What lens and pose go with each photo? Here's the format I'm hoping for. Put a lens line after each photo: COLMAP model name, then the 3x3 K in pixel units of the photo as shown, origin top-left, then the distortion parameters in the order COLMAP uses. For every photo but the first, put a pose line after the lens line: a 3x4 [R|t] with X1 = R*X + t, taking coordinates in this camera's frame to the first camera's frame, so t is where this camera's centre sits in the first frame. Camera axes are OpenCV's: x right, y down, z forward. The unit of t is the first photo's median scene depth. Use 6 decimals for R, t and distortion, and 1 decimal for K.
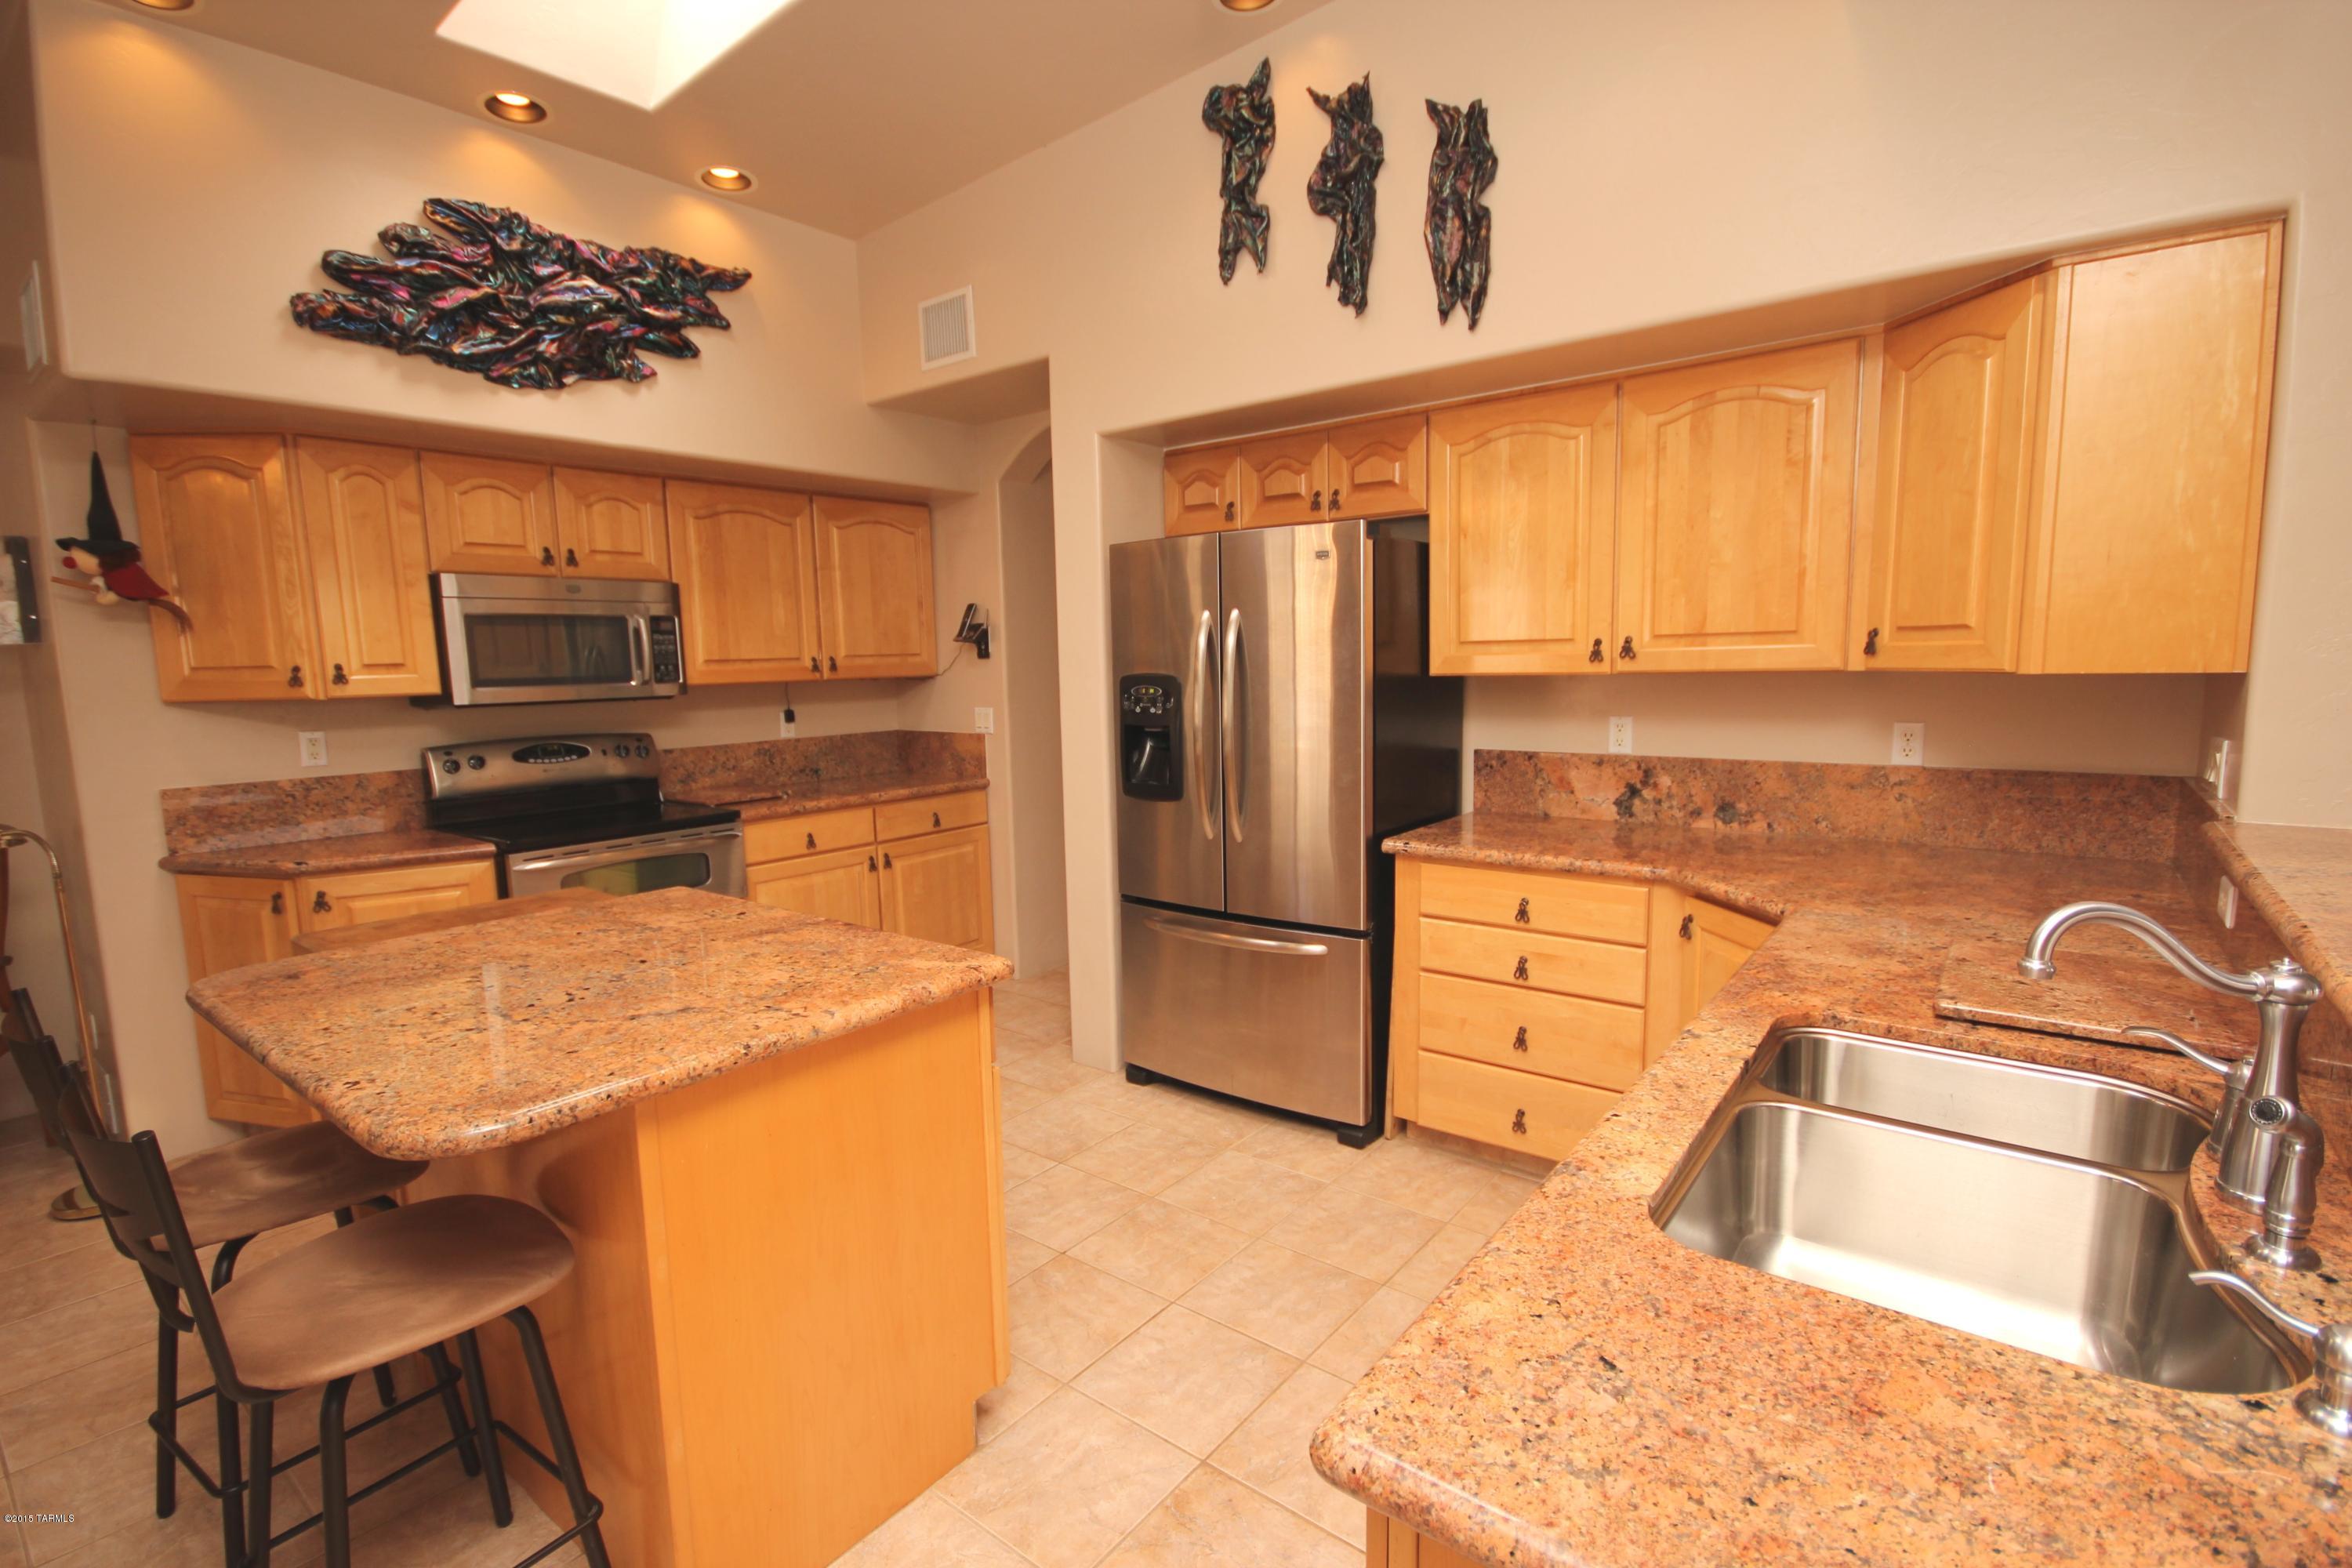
lens RADIAL K [[1085.0, 0, 1173.8], [0, 1085.0, 791.5], [0, 0, 1]] dist [0.009735, -0.011825]
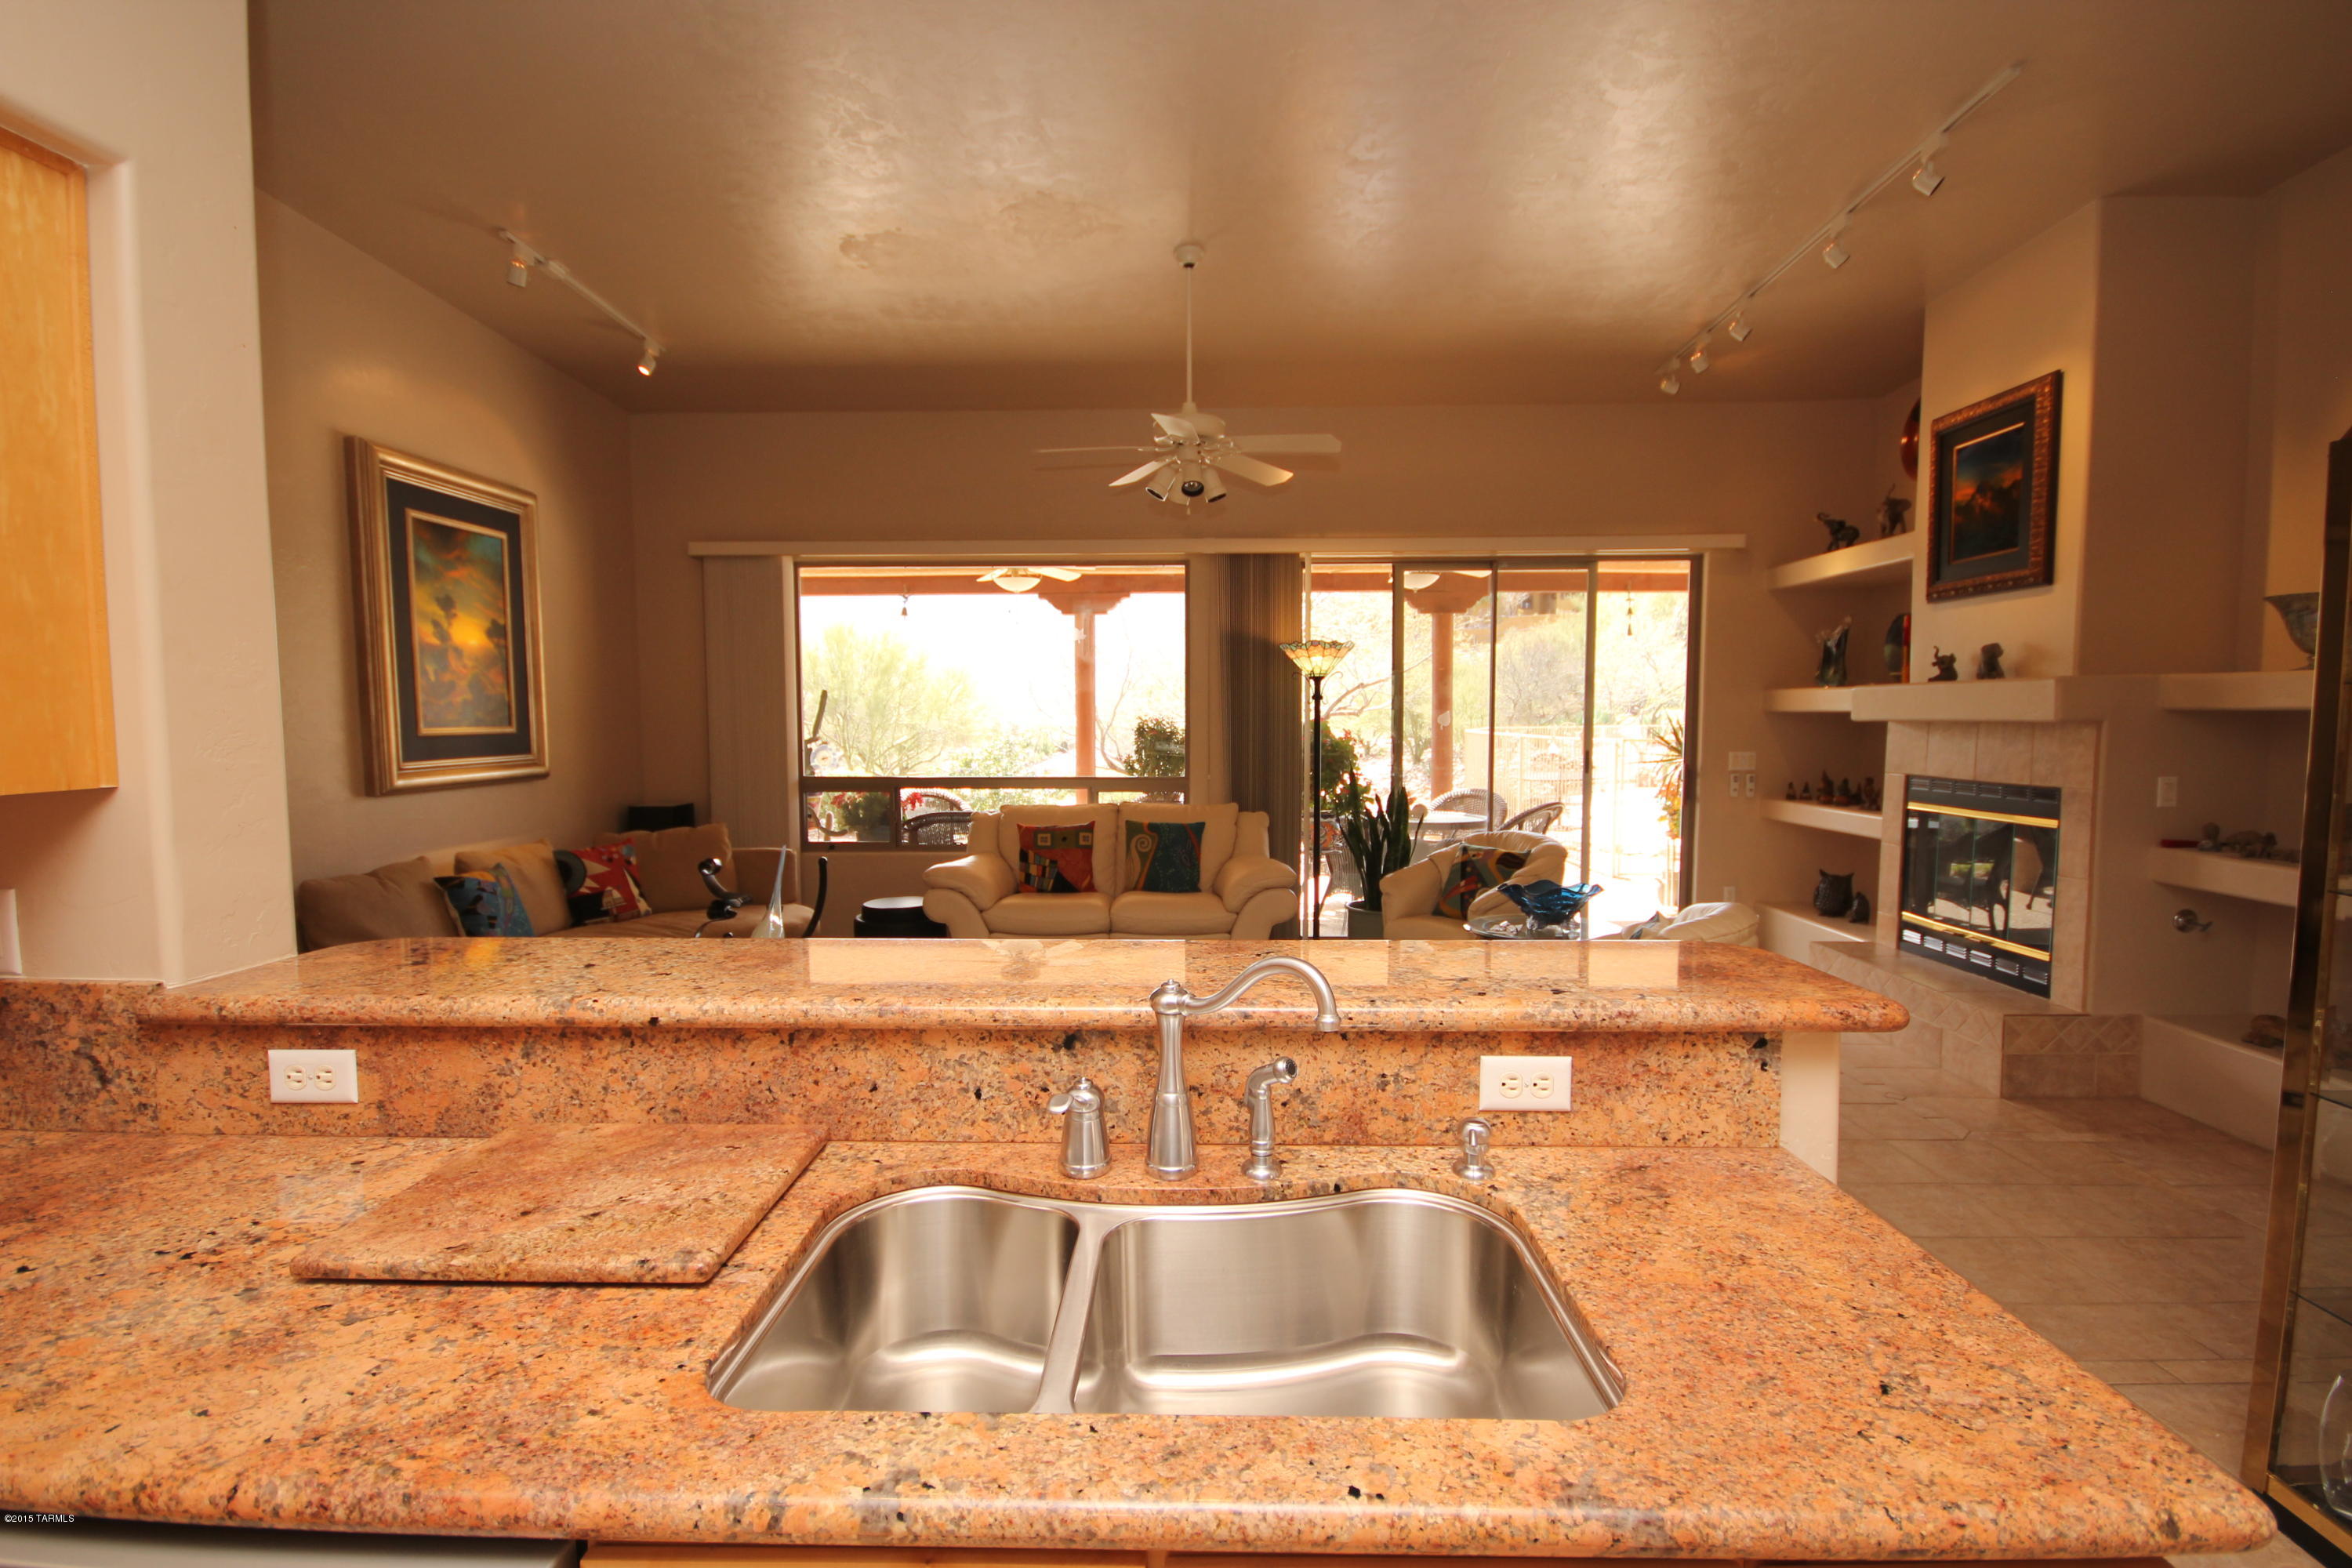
lens RADIAL K [[1085.0, 0, 1177.5], [0, 1085.0, 795.9], [0, 0, 1]] dist [0.009735, -0.011825]
pose [[-0.601498, -0.038605, 0.797941, -0.005836], [0.114017, 0.984458, 0.133576, -0.074559], [-0.790696, 0.171324, -0.587748, 0.538123]]
